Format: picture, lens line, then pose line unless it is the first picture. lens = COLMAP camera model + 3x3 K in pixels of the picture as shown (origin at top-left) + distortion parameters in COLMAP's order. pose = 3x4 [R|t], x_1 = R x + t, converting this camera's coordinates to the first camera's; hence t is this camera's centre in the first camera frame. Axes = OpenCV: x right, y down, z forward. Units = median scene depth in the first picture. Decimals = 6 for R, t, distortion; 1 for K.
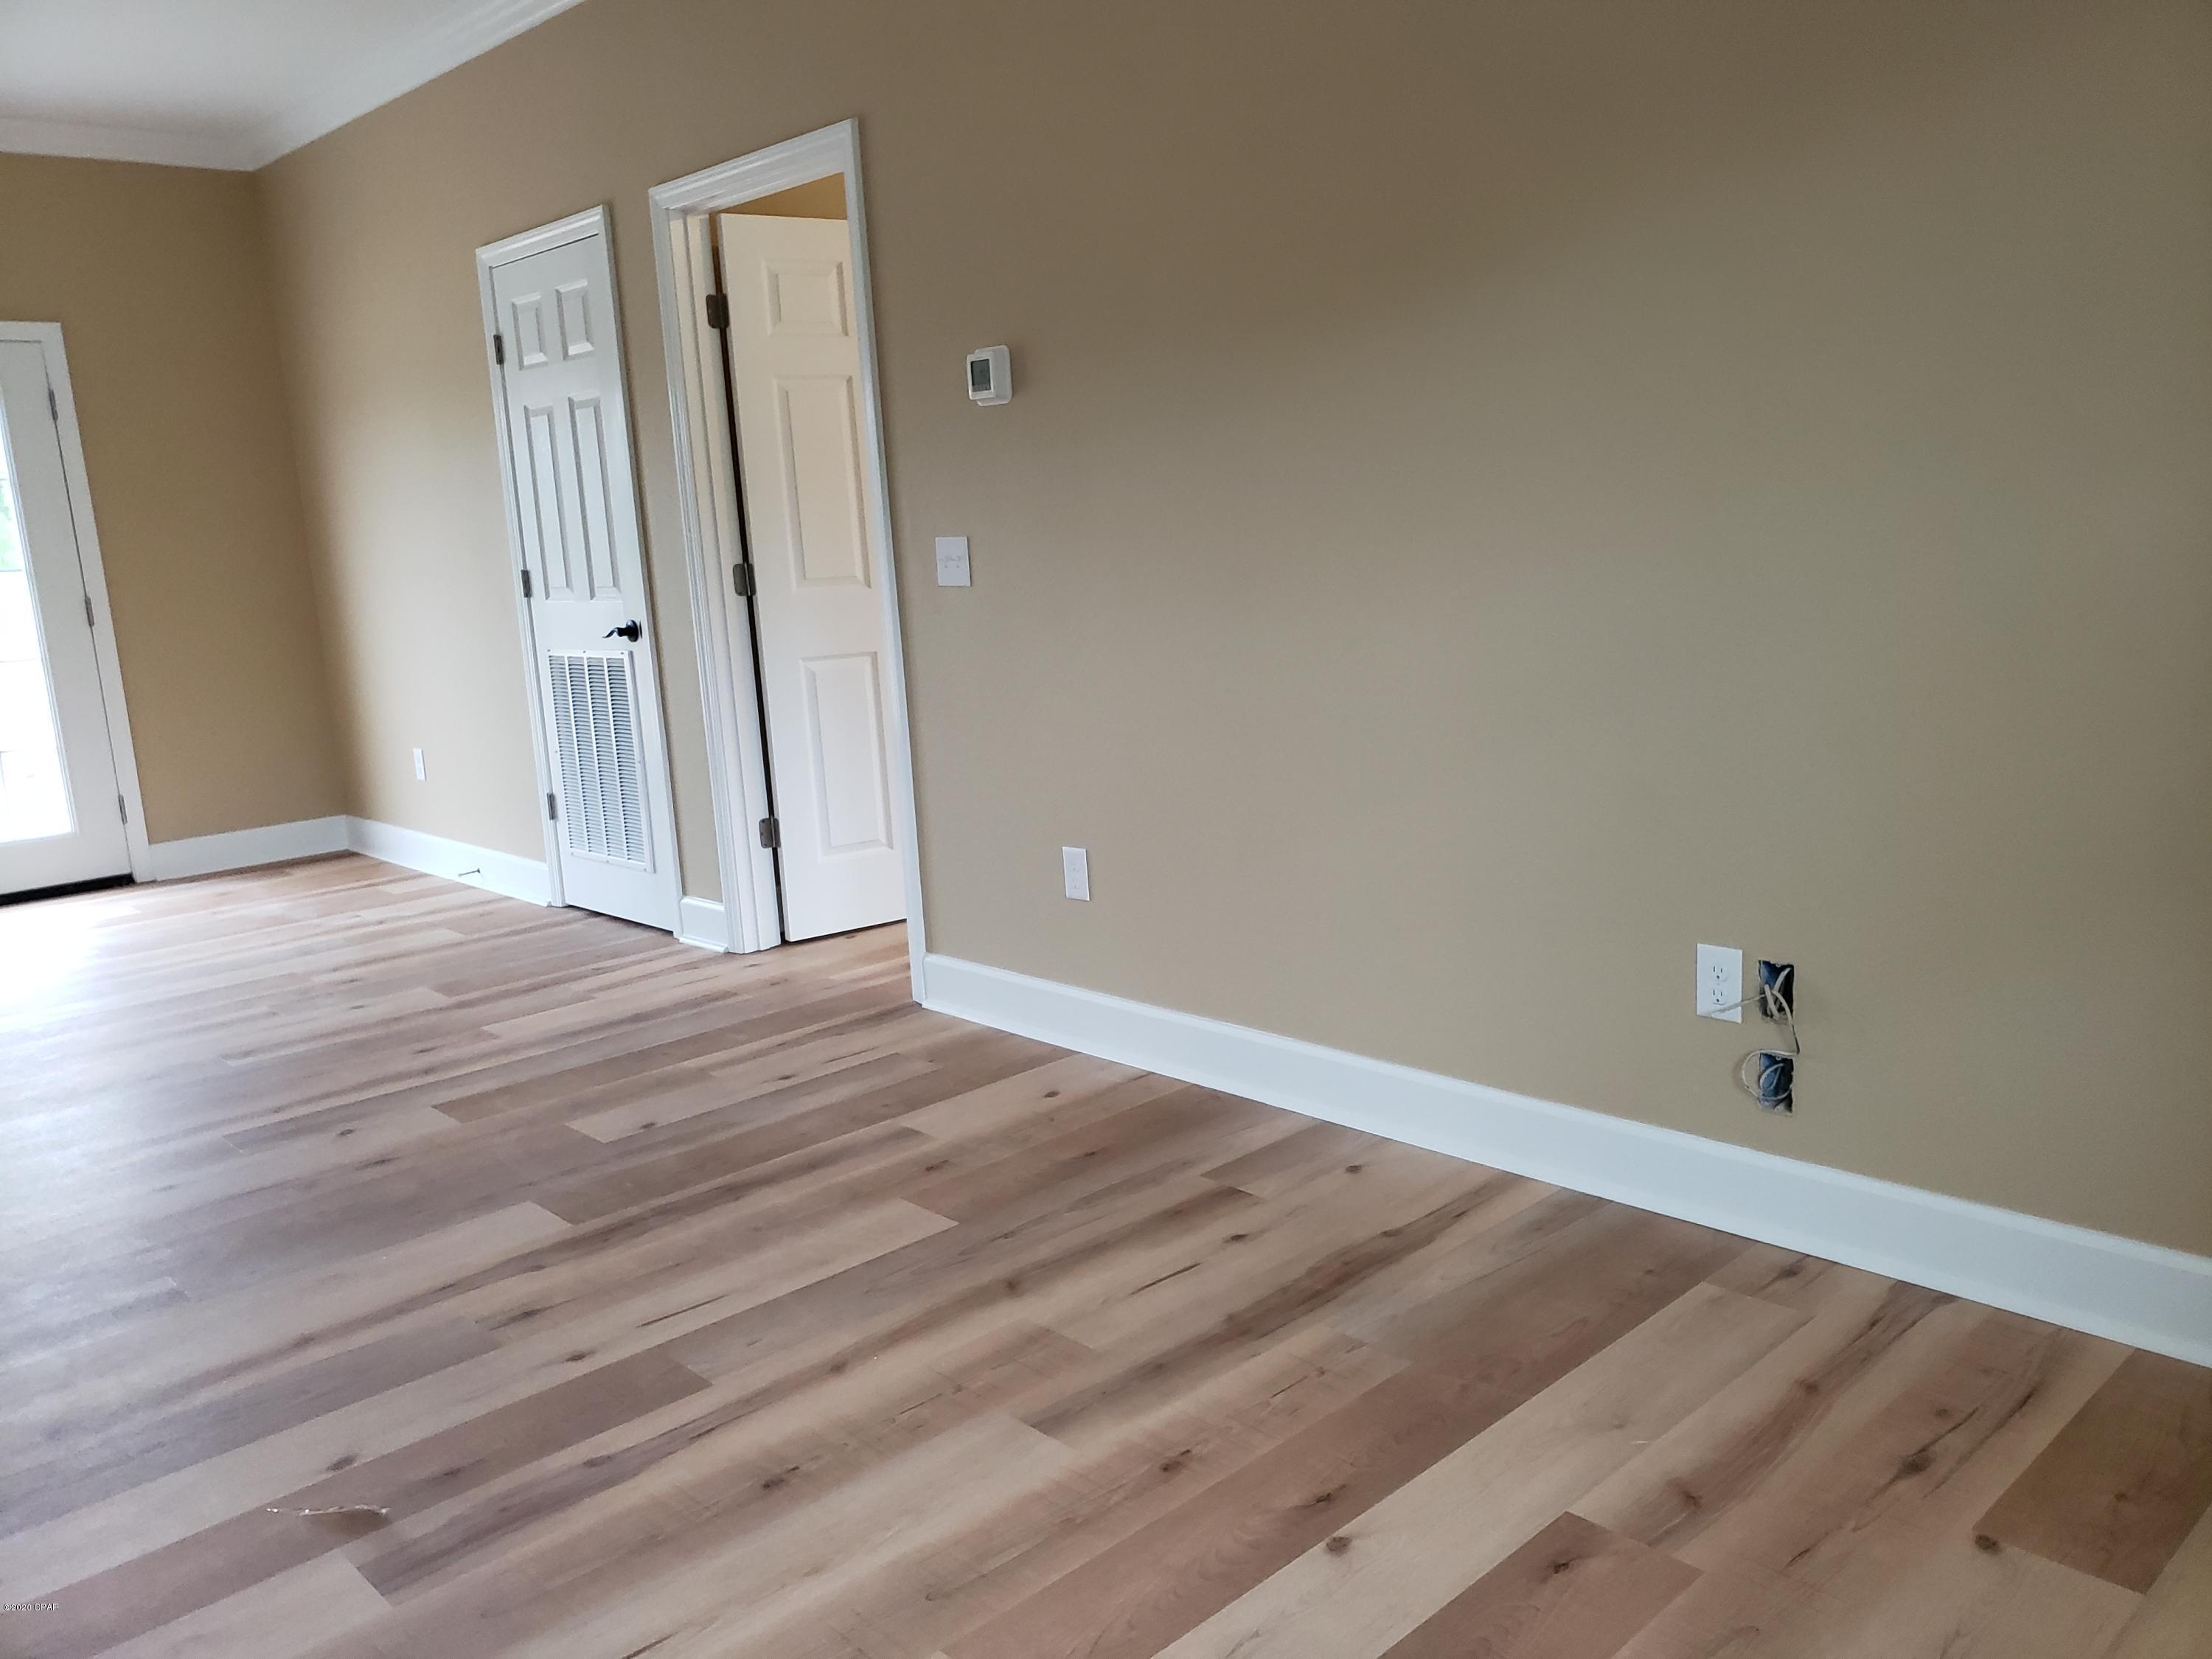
lens RADIAL K [[1702.4, 0, 1127.7], [0, 1702.4, 821.7], [0, 0, 1]] dist [0.017626, -0.004675]
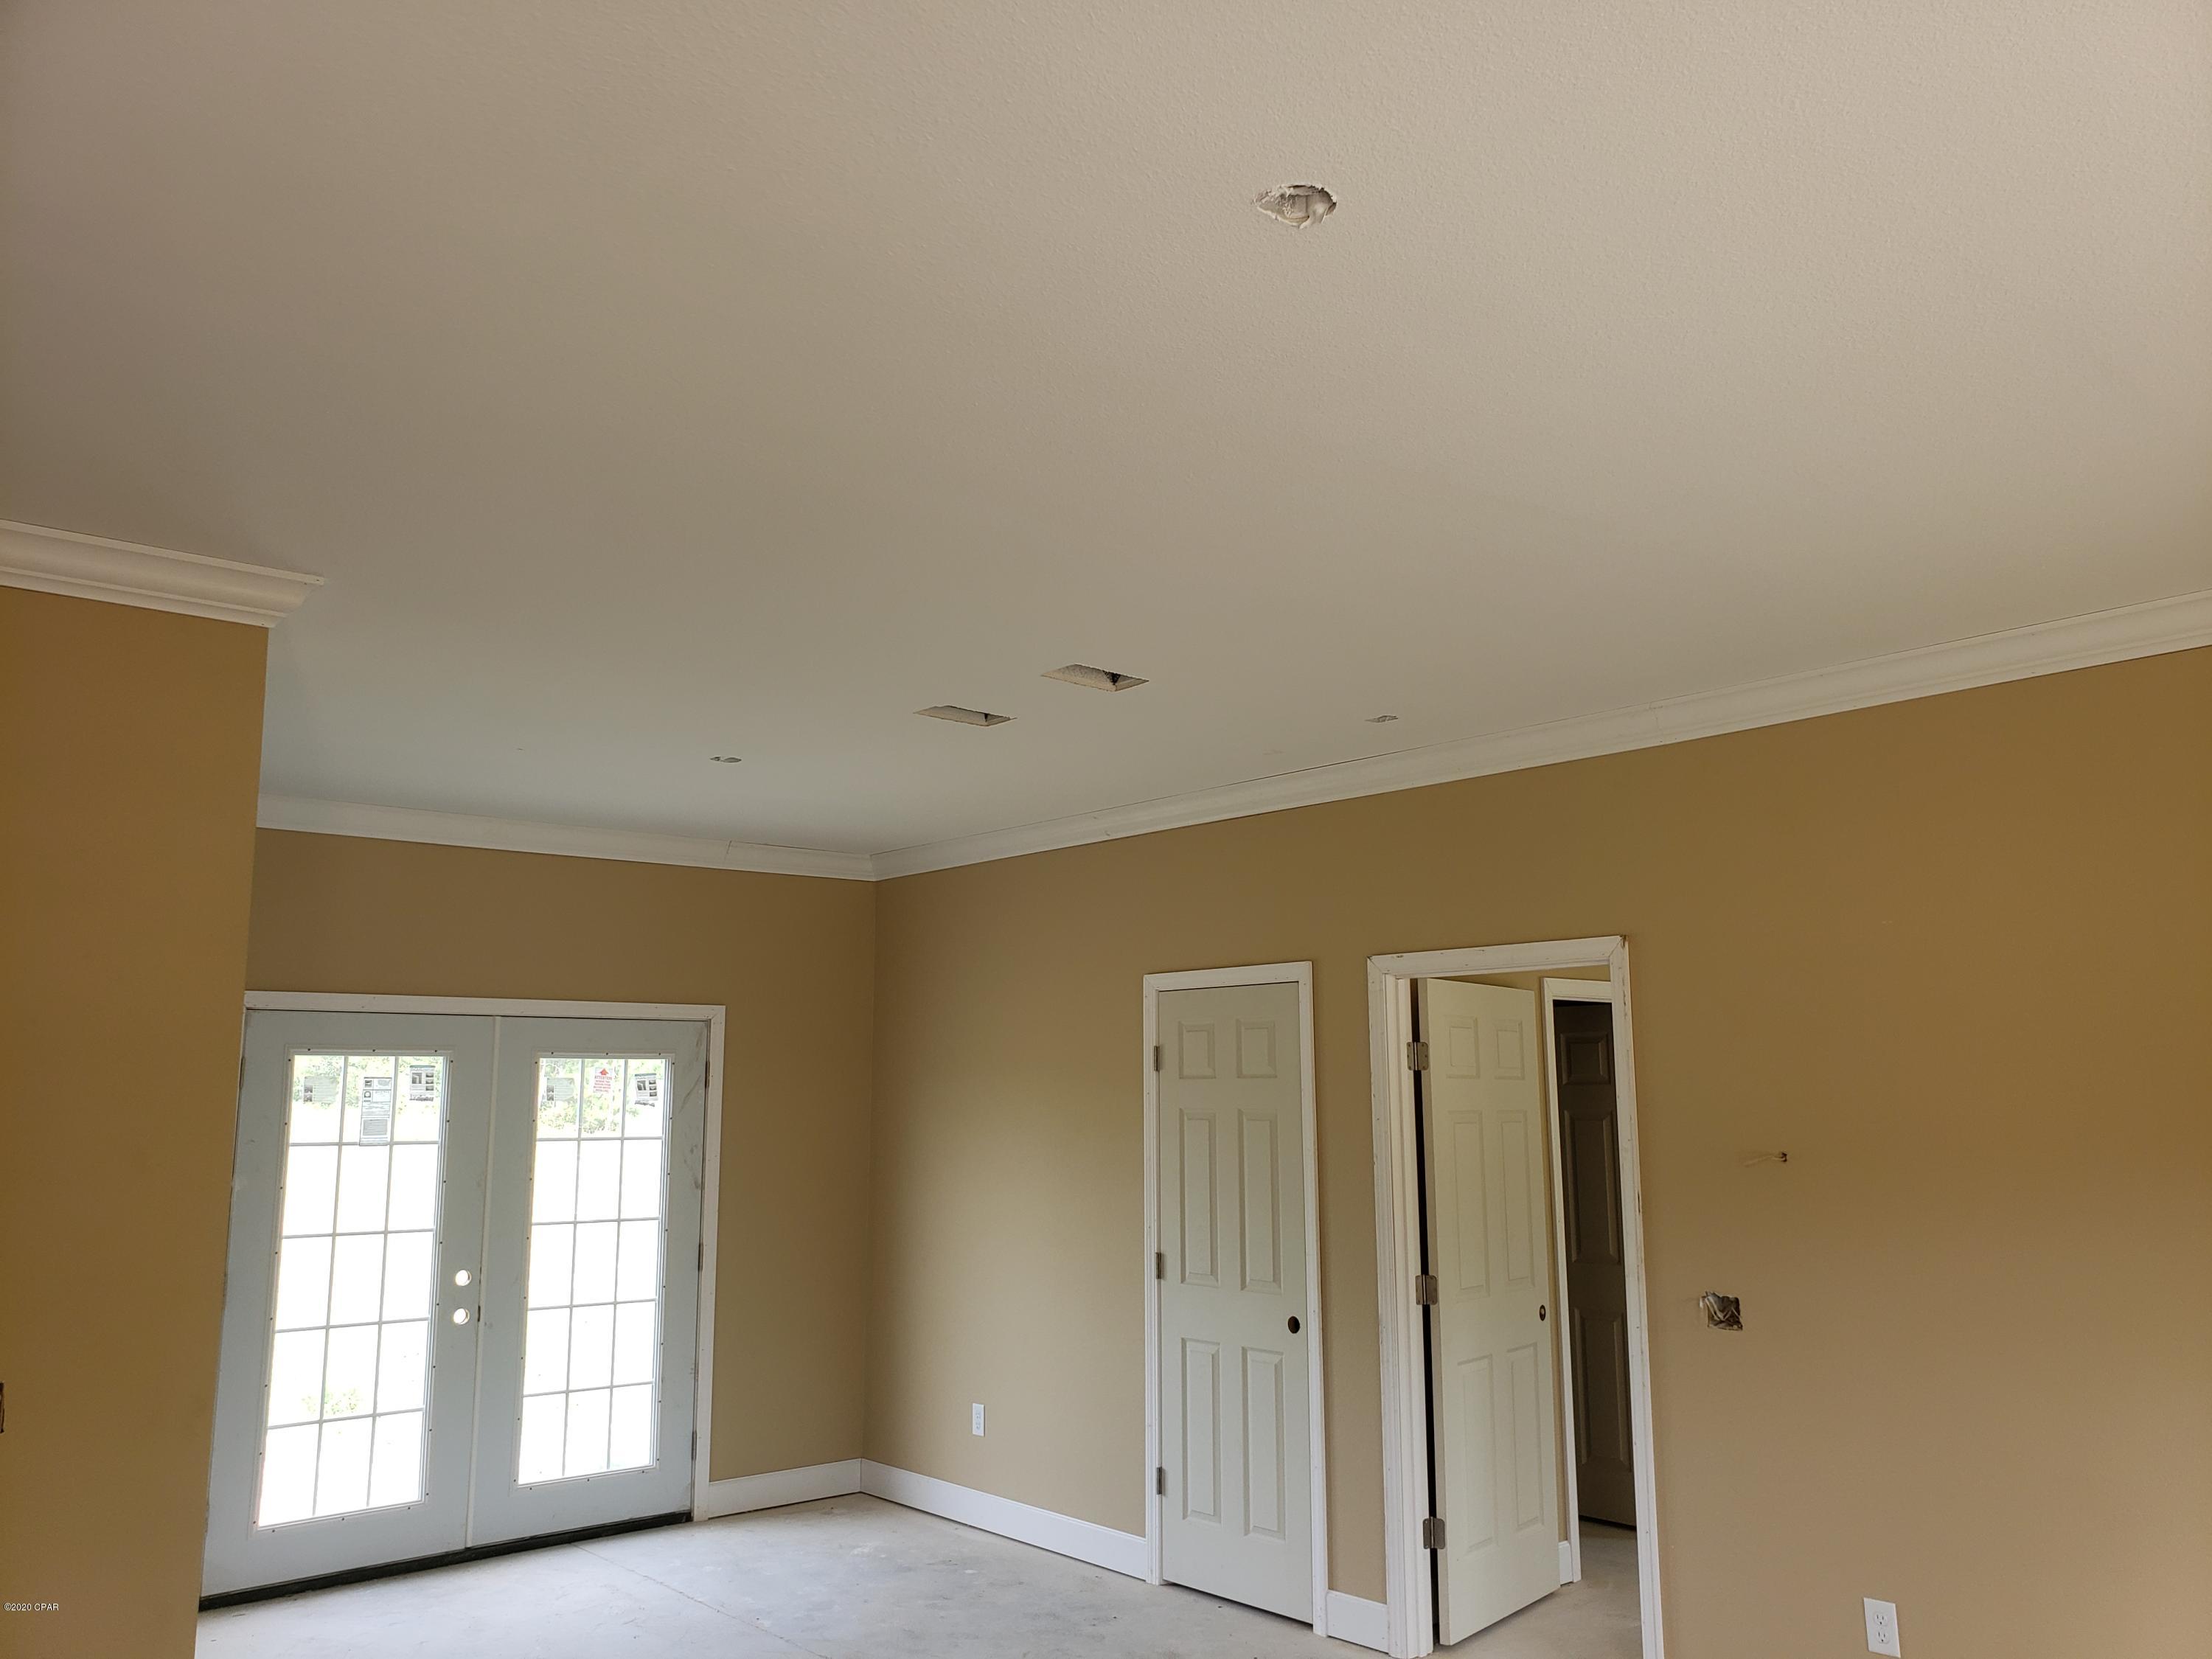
lens RADIAL K [[1702.4, 0, 1127.7], [0, 1702.4, 821.7], [0, 0, 1]] dist [0.017626, -0.004675]
pose [[0.998053, 0.049229, -0.038288, -0.352682], [-0.059075, 0.943045, -0.327379, -0.048468], [0.019991, 0.329004, 0.944117, -0.148153]]
